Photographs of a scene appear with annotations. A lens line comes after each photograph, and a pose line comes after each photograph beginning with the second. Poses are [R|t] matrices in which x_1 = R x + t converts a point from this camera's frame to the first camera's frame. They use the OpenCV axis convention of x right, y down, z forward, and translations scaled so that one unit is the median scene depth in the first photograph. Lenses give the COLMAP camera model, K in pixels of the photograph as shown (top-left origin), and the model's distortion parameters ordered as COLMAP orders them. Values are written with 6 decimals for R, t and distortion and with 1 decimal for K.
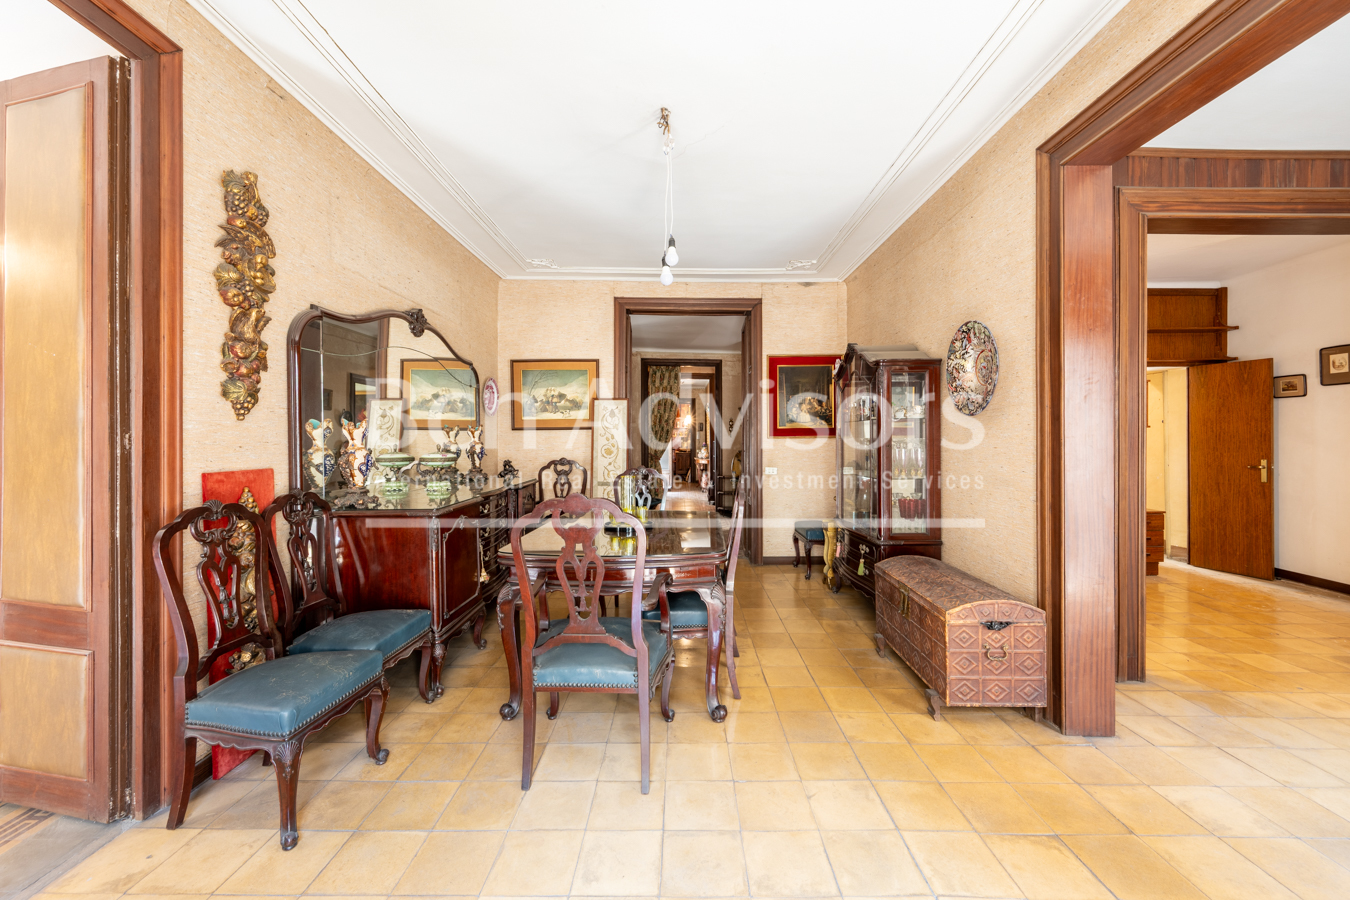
lens RADIAL K [[534.2, 0, 675.8], [0, 534.2, 440.9], [0, 0, 1]] dist [-0.001341, -0.000040]
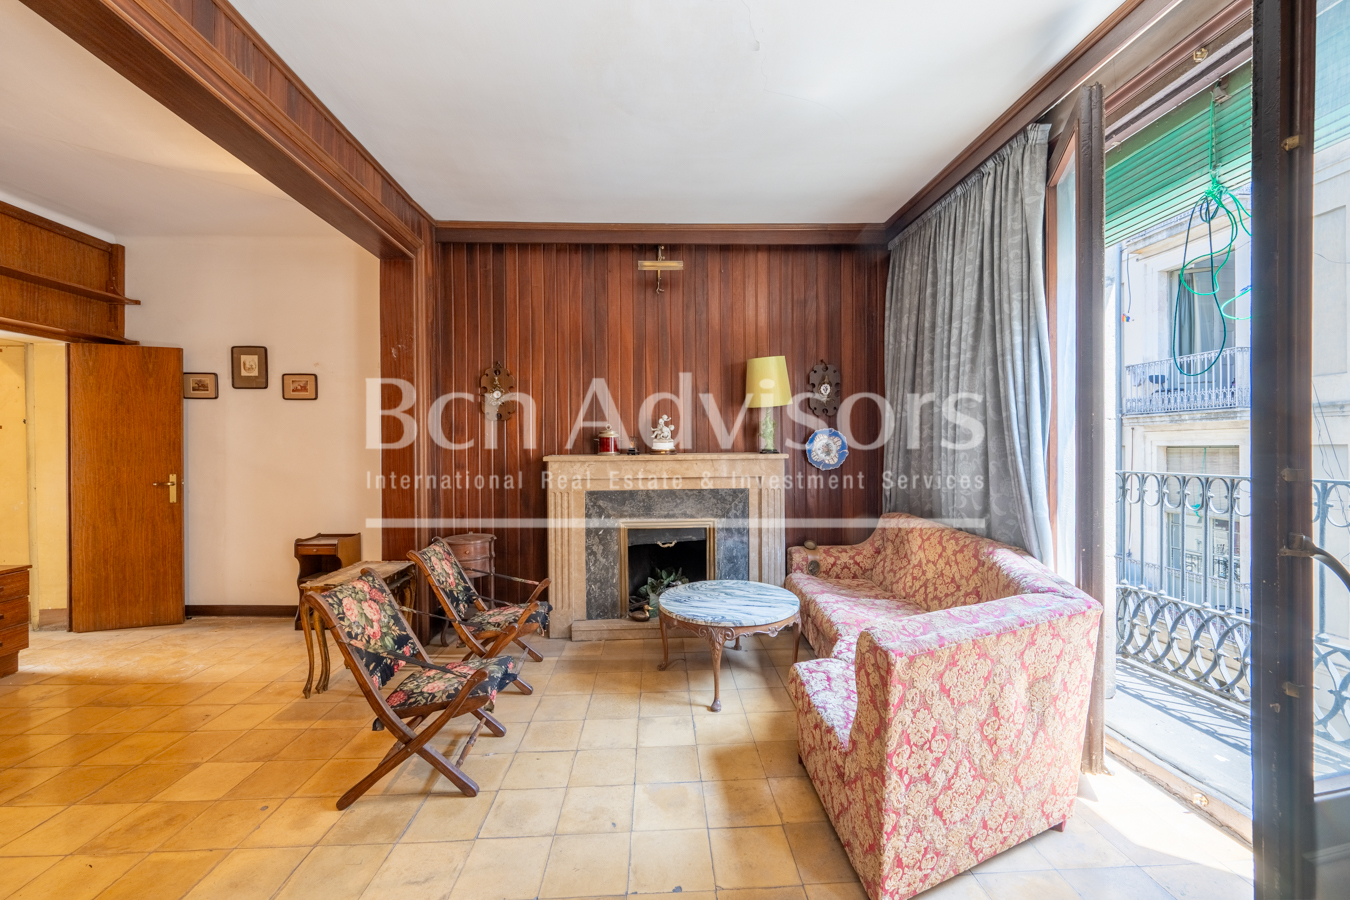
lens RADIAL K [[534.7, 0, 669.7], [0, 534.7, 448.5], [0, 0, 1]] dist [0.001205, -0.000222]
pose [[-0.050735, 0.001267, 0.998711, 0.261044], [0.003614, 0.999993, -0.001085, 0.000305], [-0.998706, 0.003555, -0.050739, 0.293346]]
